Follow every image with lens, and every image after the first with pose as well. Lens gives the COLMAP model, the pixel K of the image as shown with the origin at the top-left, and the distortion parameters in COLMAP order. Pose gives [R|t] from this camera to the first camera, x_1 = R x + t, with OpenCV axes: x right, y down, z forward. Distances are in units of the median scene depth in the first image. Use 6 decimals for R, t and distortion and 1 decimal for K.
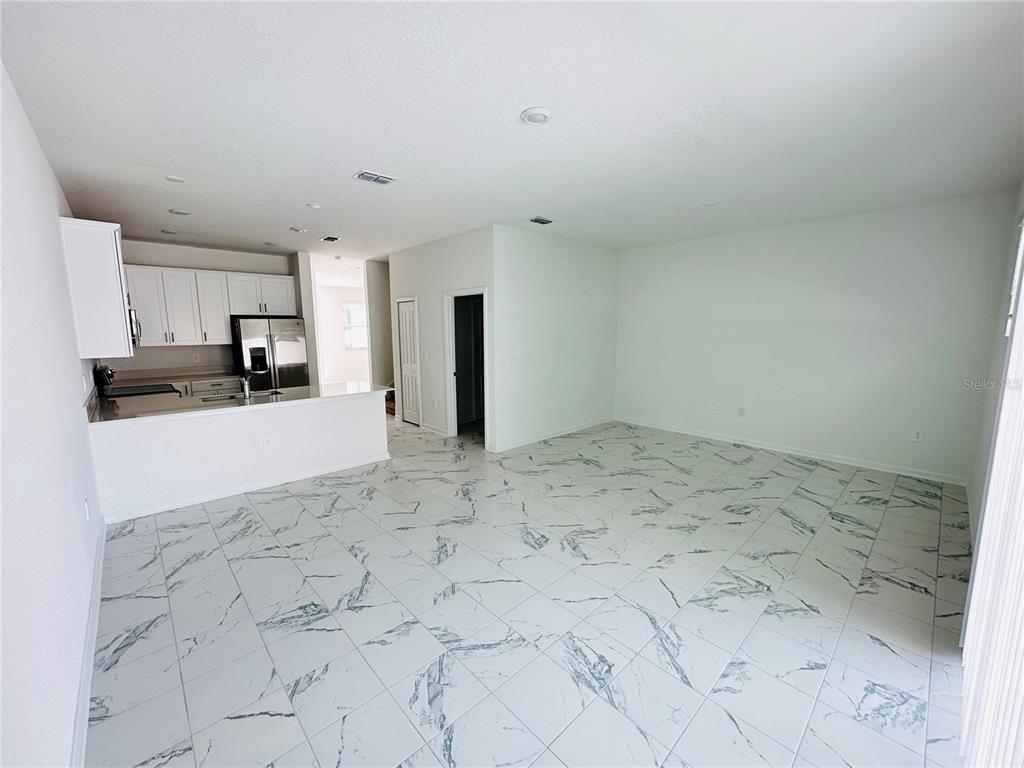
lens RADIAL K [[411.5, 0, 511.2], [0, 411.5, 384.2], [0, 0, 1]] dist [-0.004714, -0.000543]
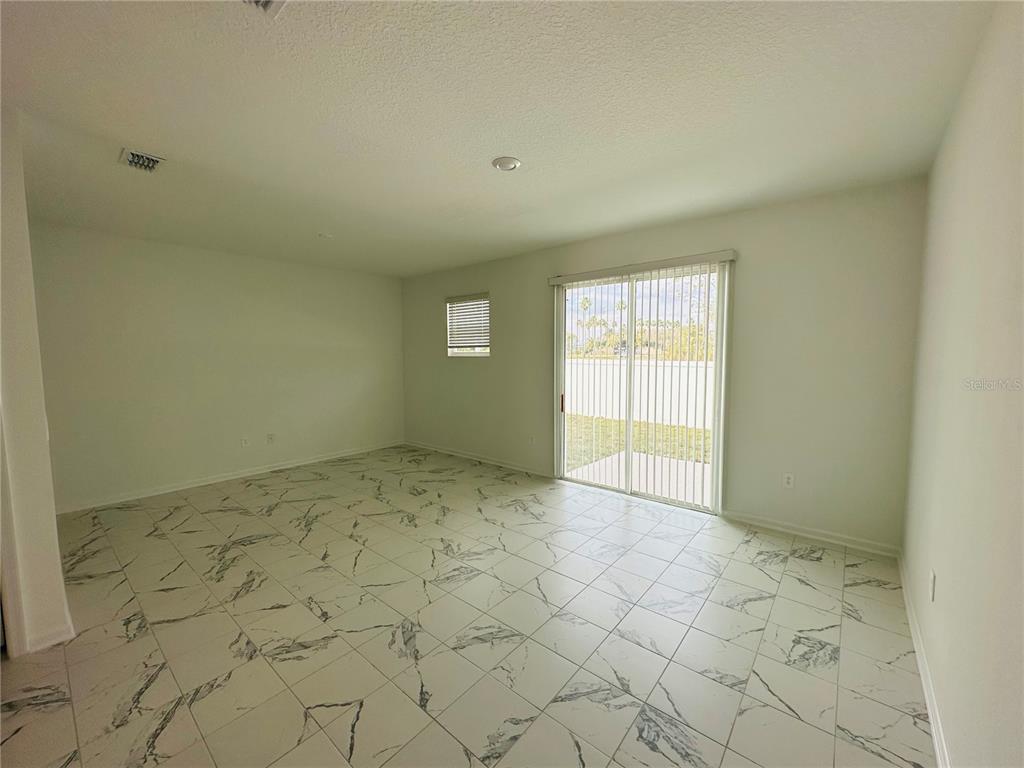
lens RADIAL K [[411.5, 0, 510.3], [0, 411.5, 383.3], [0, 0, 1]] dist [-0.004714, -0.000543]
pose [[-0.122770, -0.070698, 0.989914, -0.650042], [0.142774, 0.985825, 0.088113, -0.090824], [-0.982112, 0.152151, -0.110936, 0.706943]]
